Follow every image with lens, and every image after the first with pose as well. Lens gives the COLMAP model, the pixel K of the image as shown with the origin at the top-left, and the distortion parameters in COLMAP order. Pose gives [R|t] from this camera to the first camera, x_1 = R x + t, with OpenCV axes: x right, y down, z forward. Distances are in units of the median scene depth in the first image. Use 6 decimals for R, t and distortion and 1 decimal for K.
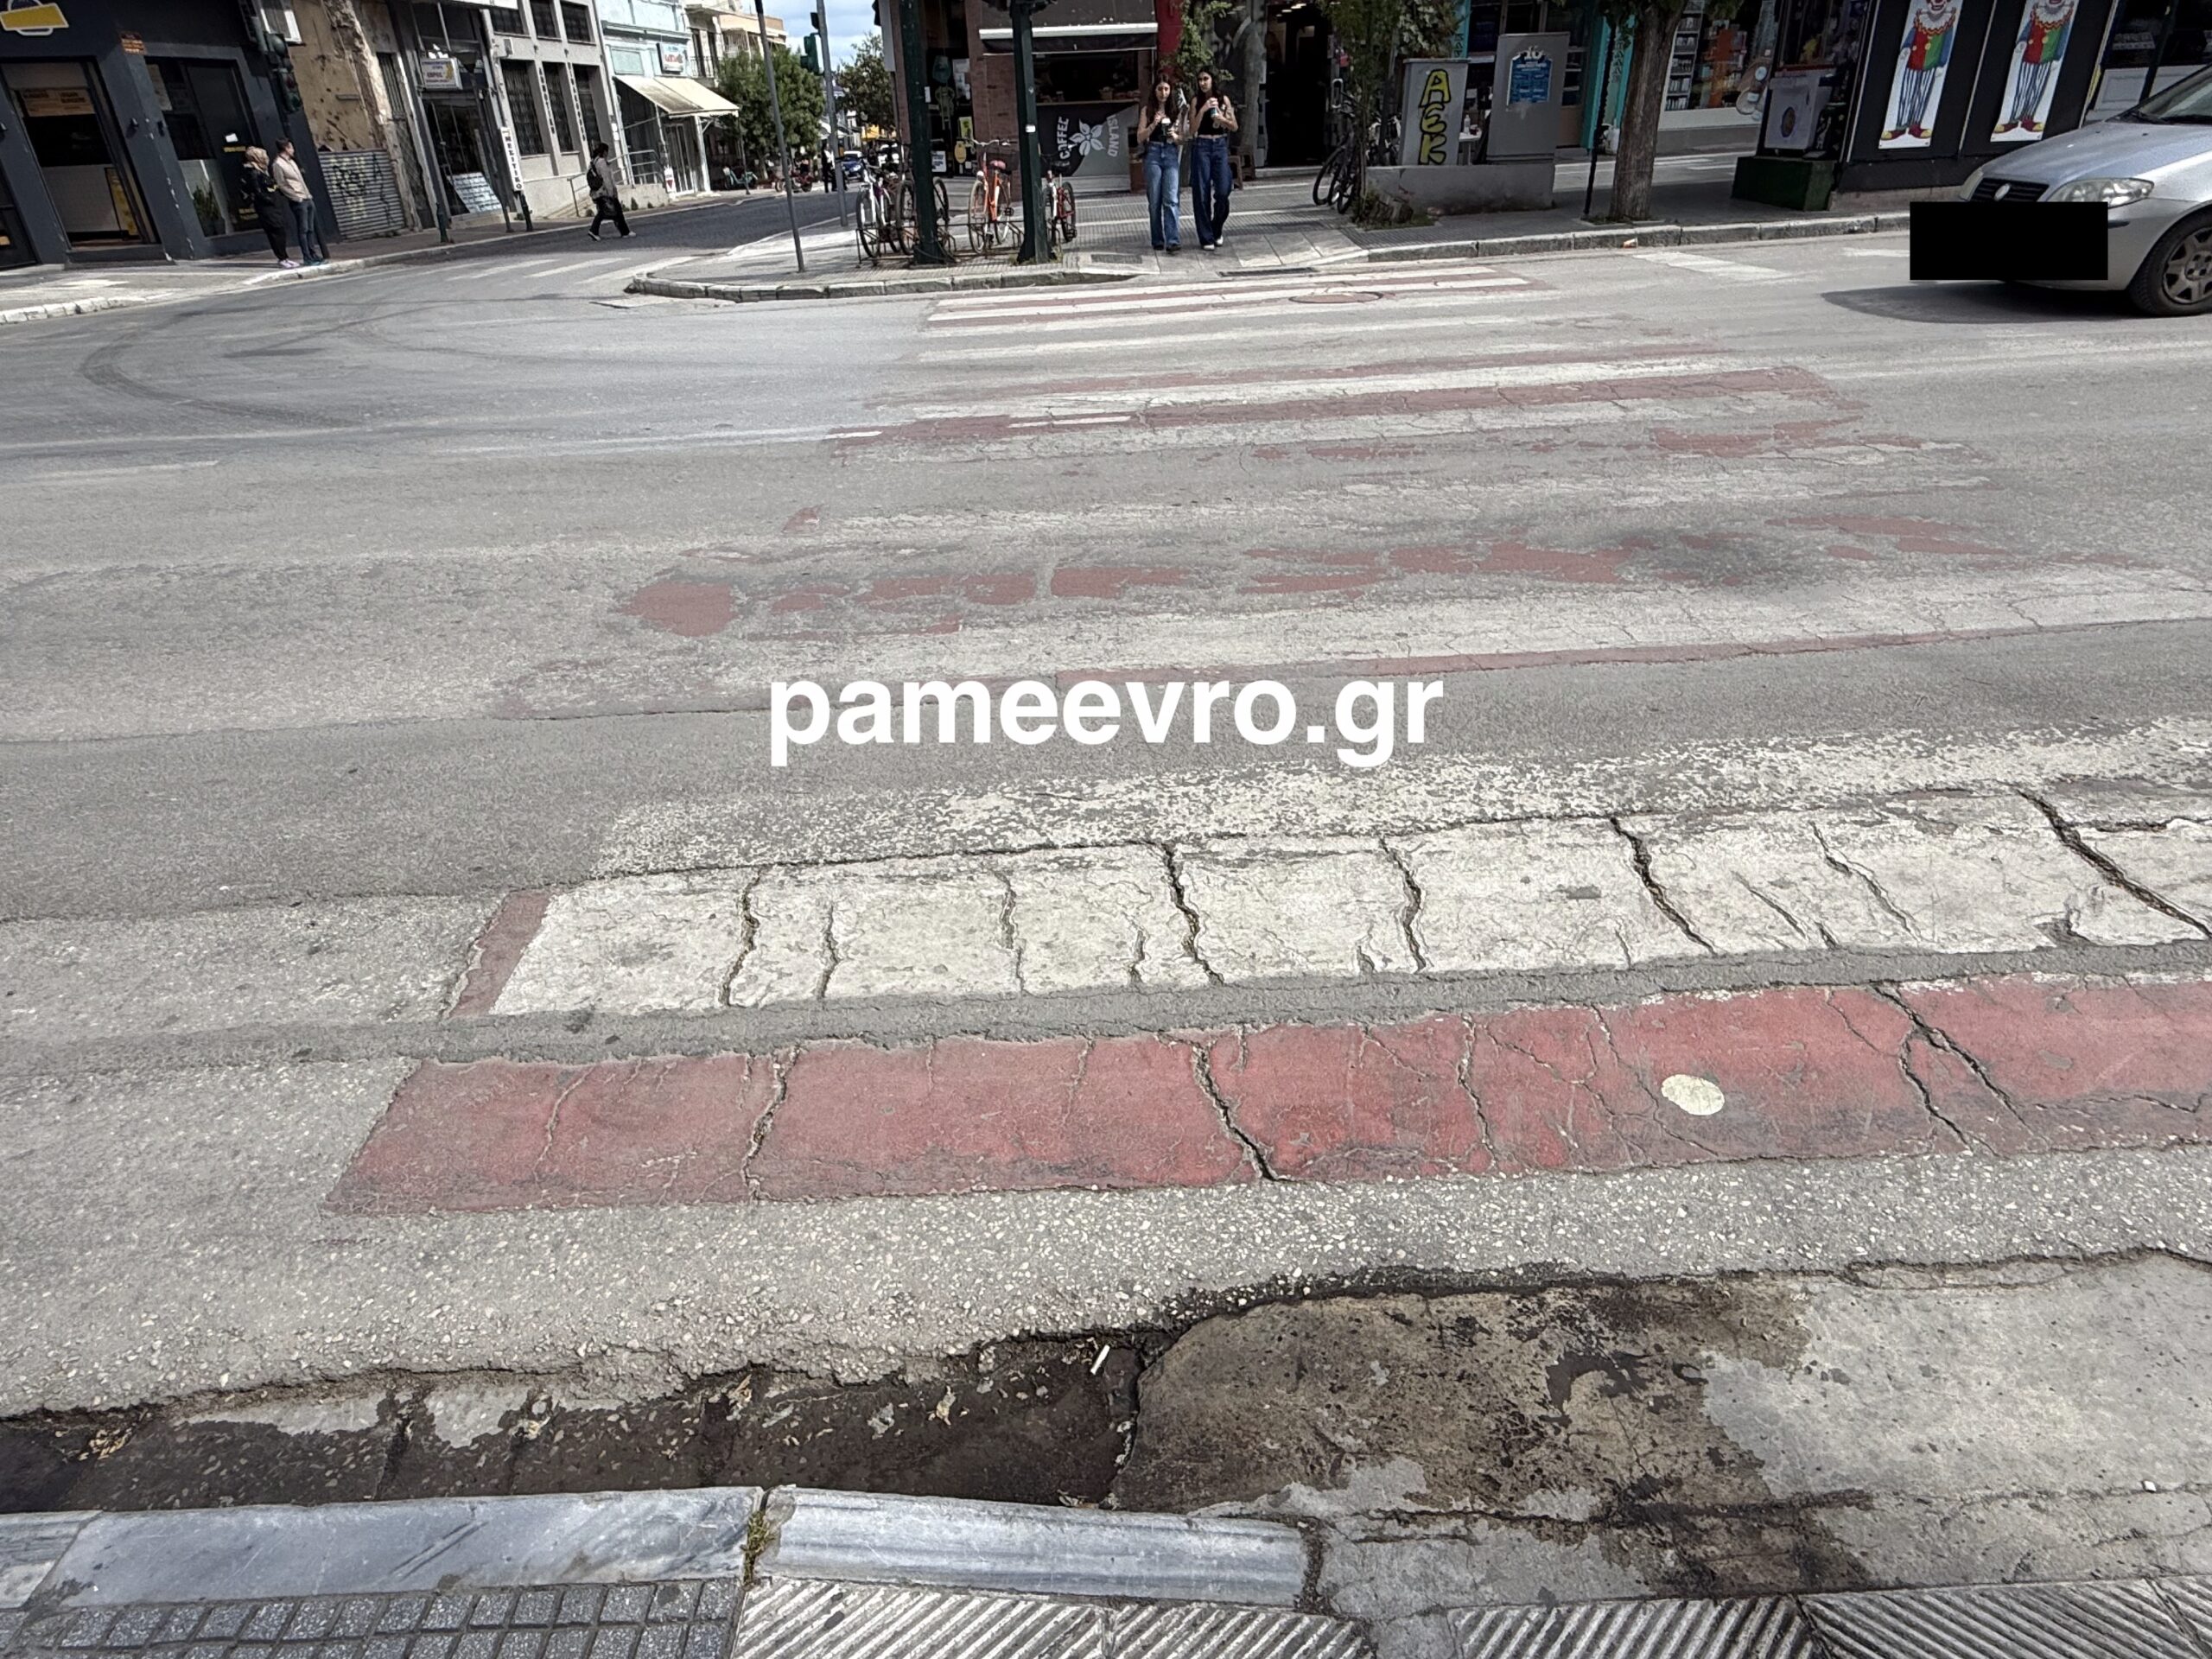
lens RADIAL K [[1388.9, 0, 1093.1], [0, 1388.9, 834.2], [0, 0, 1]] dist [0.001624, -0.000201]
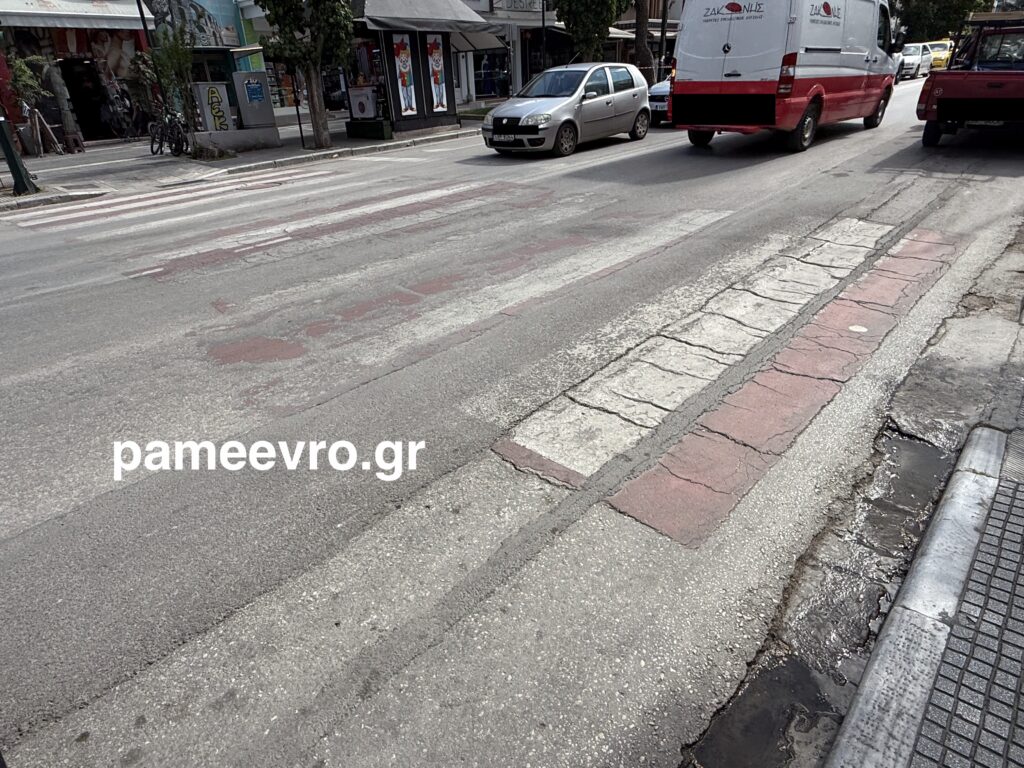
lens RADIAL K [[642.9, 0, 506.0], [0, 642.9, 386.2], [0, 0, 1]] dist [0.001624, -0.000201]
pose [[0.659455, -0.314245, 0.682913, -0.760835], [0.373458, 0.925355, 0.065177, -0.067713], [-0.652418, 0.212058, 0.727587, 0.250880]]
